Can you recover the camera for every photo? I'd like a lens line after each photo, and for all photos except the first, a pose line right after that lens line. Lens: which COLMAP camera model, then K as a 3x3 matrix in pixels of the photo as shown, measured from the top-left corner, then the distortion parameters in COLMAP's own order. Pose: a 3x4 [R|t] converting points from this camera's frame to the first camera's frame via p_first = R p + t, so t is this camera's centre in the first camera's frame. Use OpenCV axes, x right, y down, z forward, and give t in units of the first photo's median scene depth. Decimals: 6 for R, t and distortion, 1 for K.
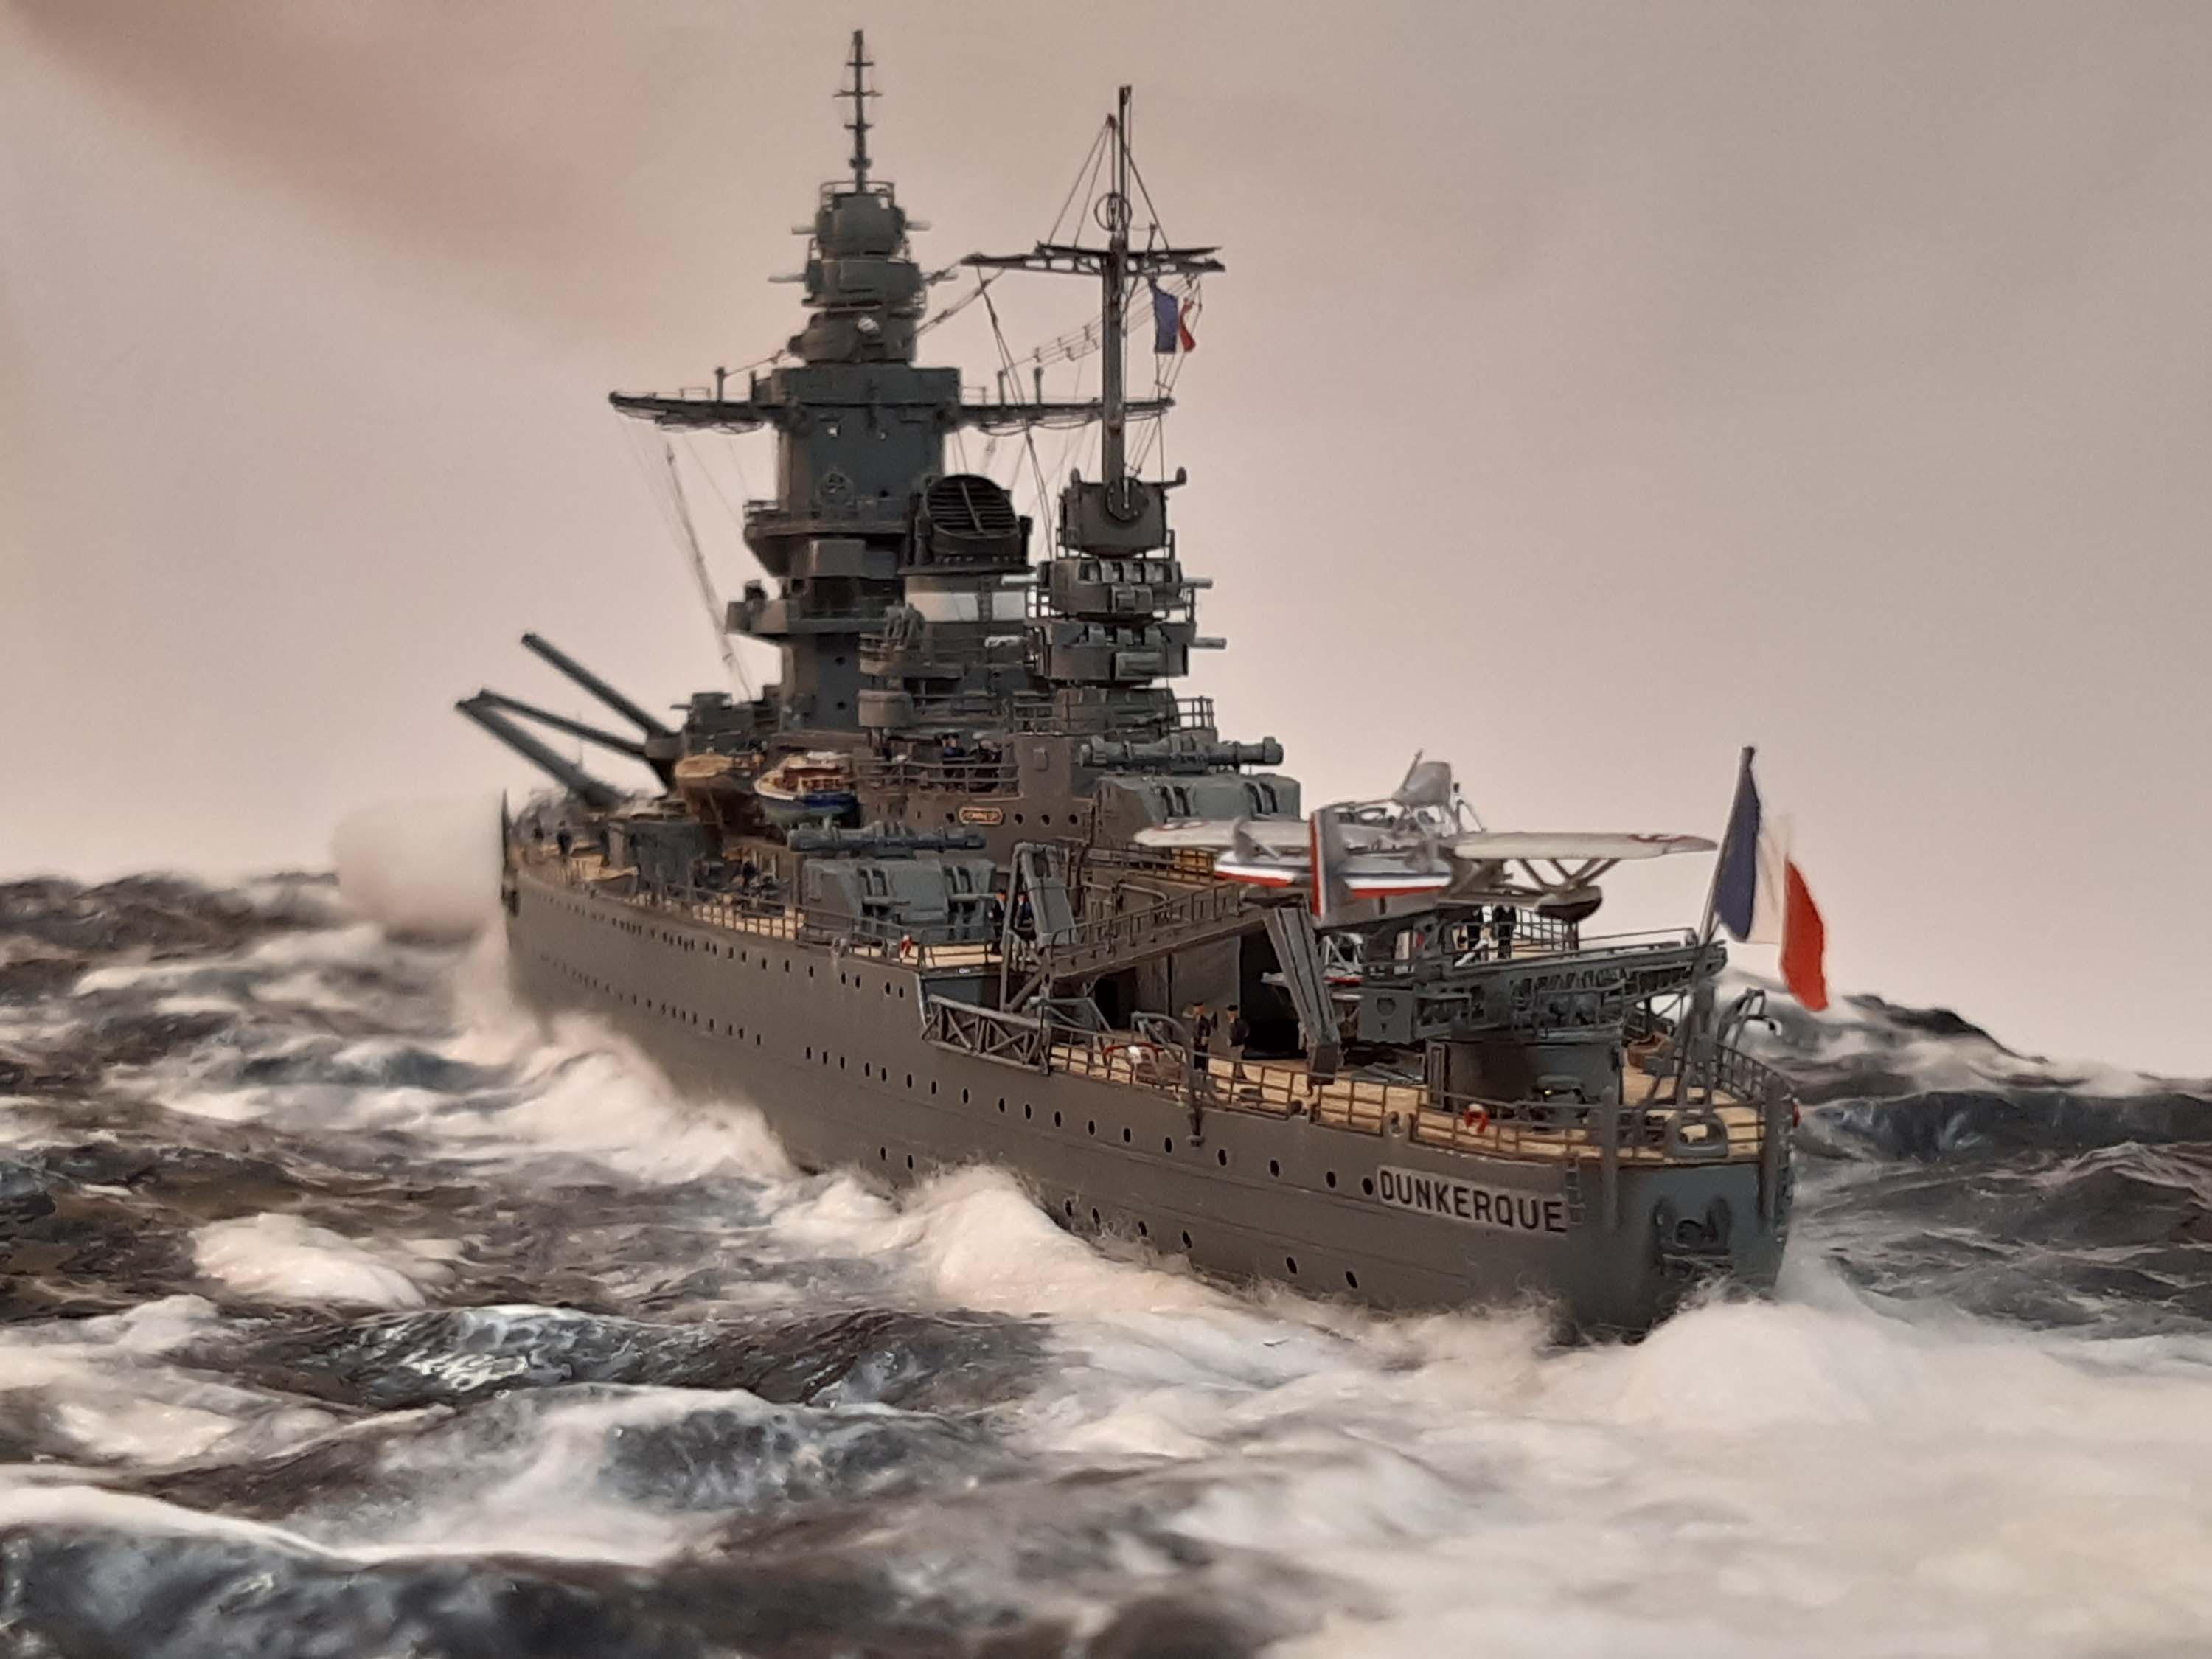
lens RADIAL K [[7024.7, 0, 1106.0], [0, 7024.7, 829.5], [0, 0, 1]] dist [0.250470, -1.011505]
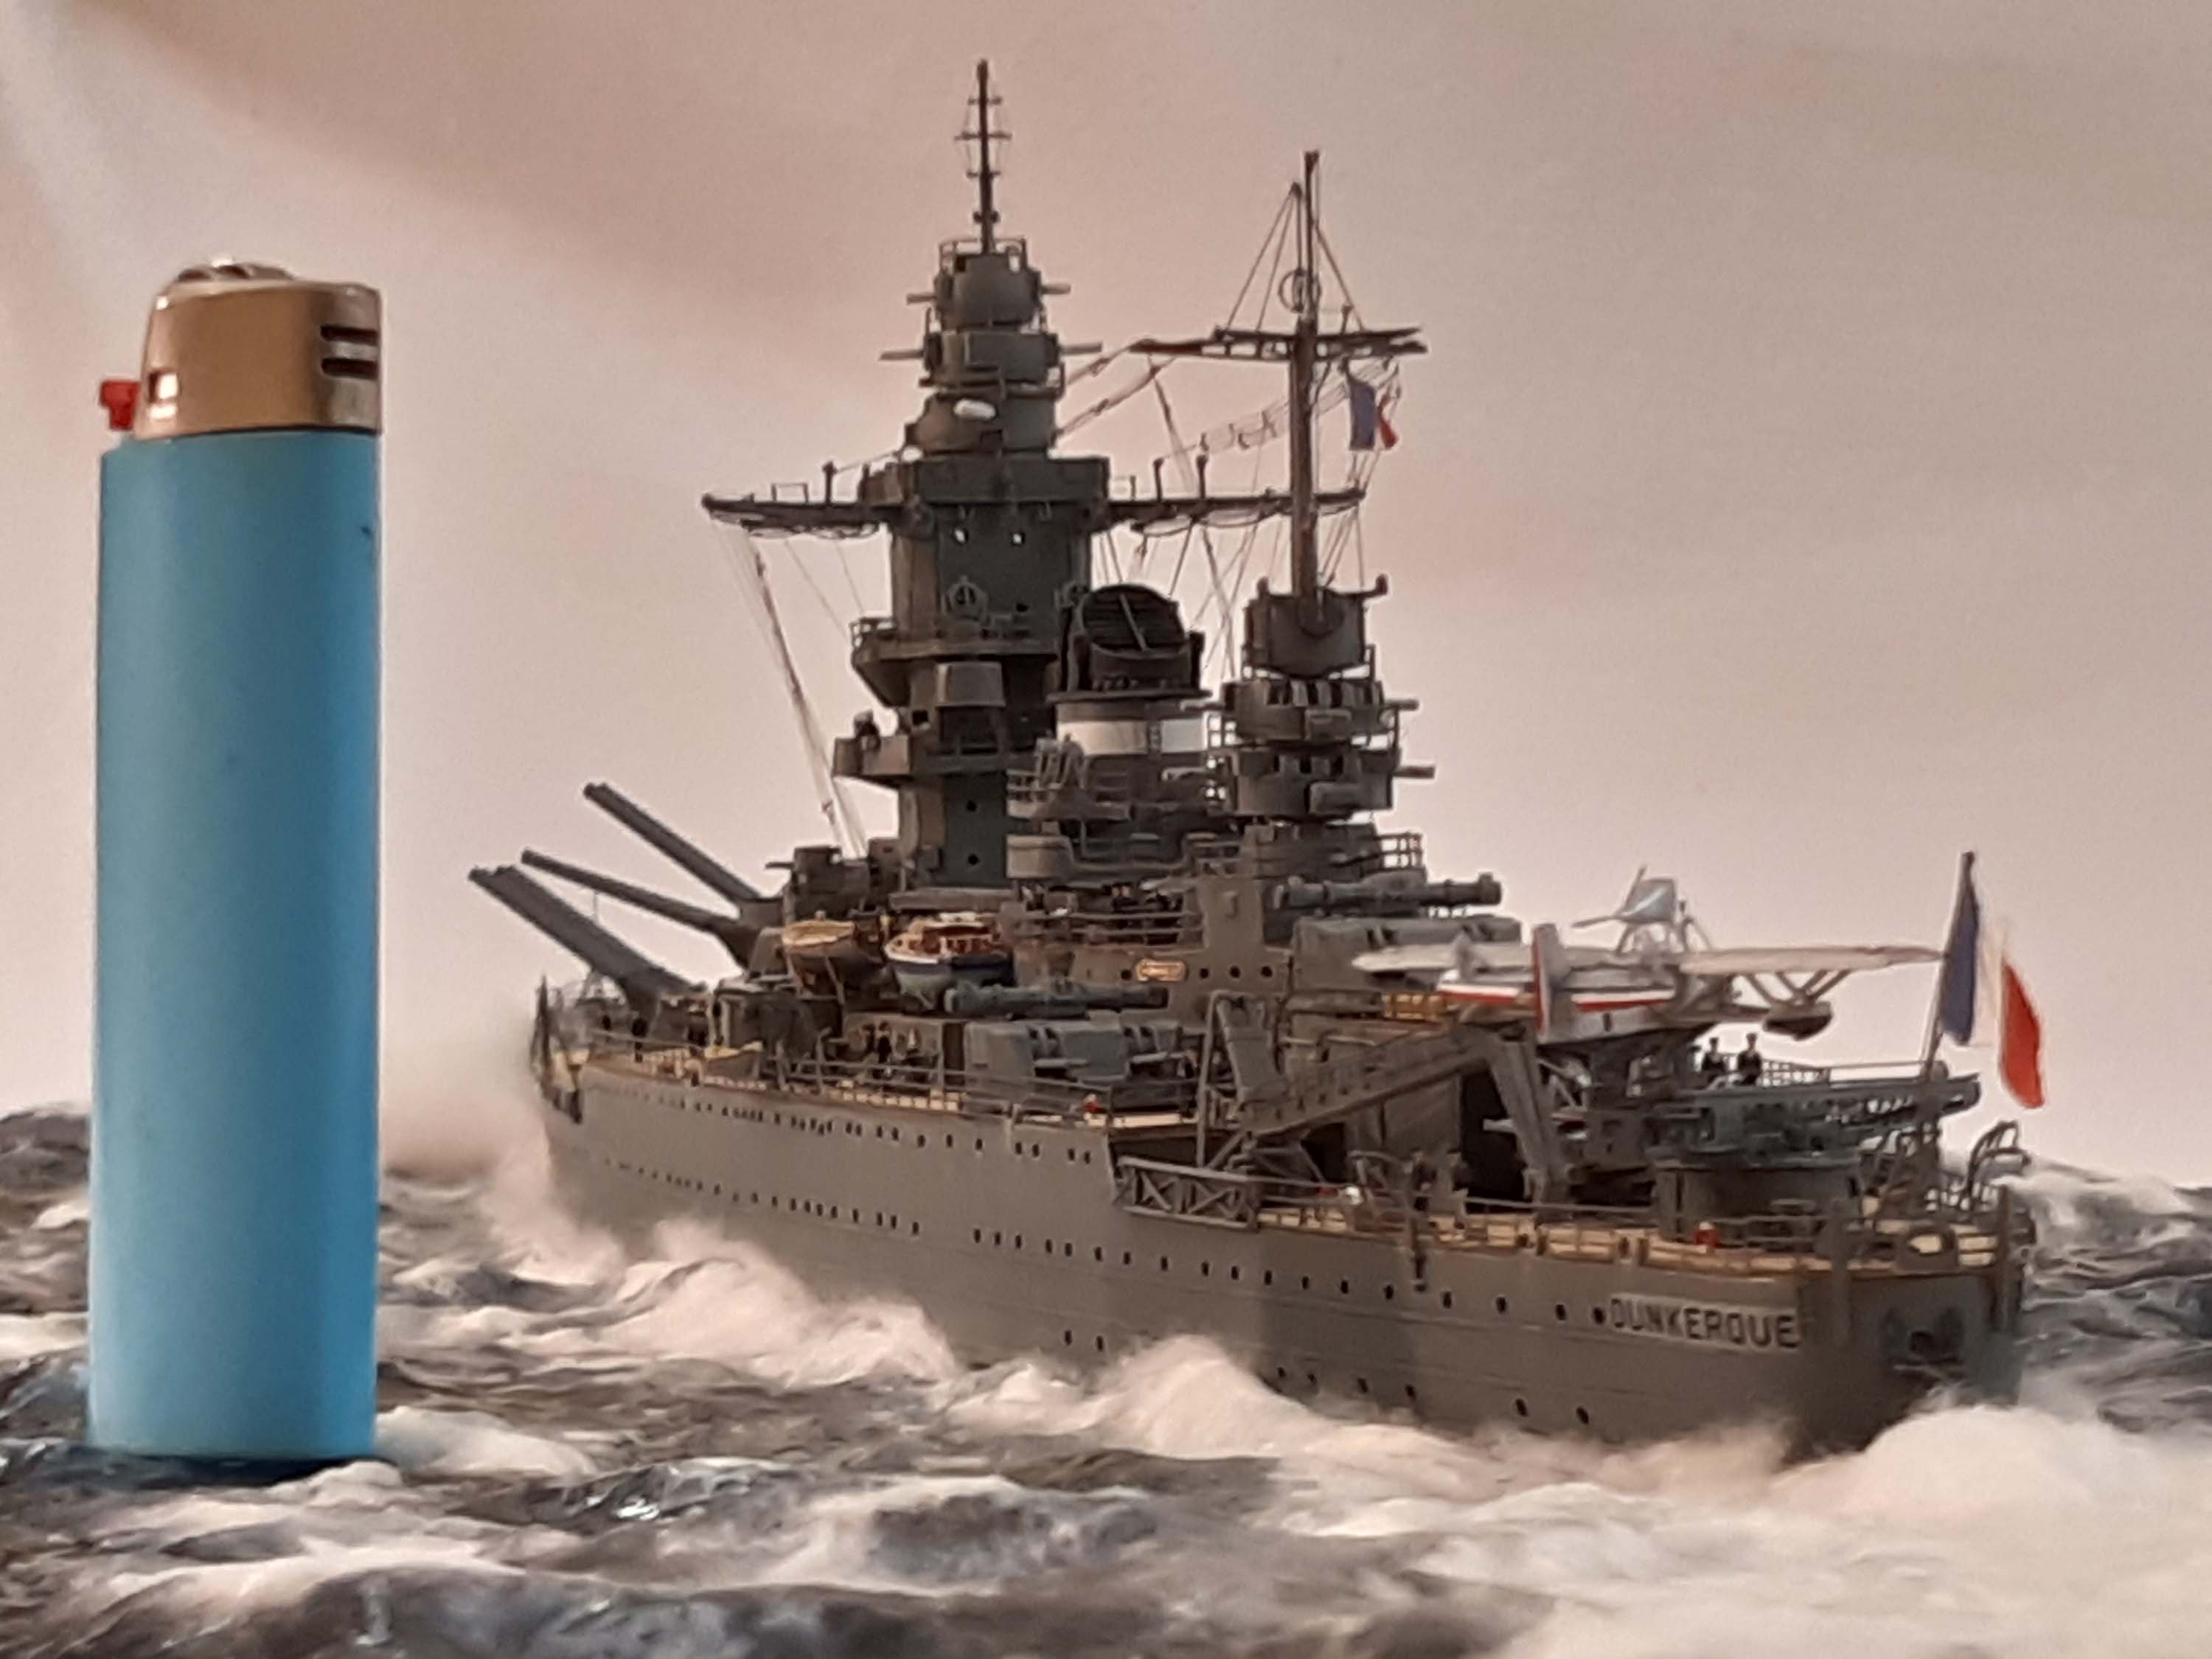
lens RADIAL K [[7024.7, 0, 1106.0], [0, 7024.7, 829.5], [0, 0, 1]] dist [0.250470, -1.011505]
pose [[0.999374, -0.016673, -0.031215, 0.003167], [0.016136, 0.999719, -0.017363, -0.004464], [0.031495, 0.016848, 0.999362, 0.110655]]
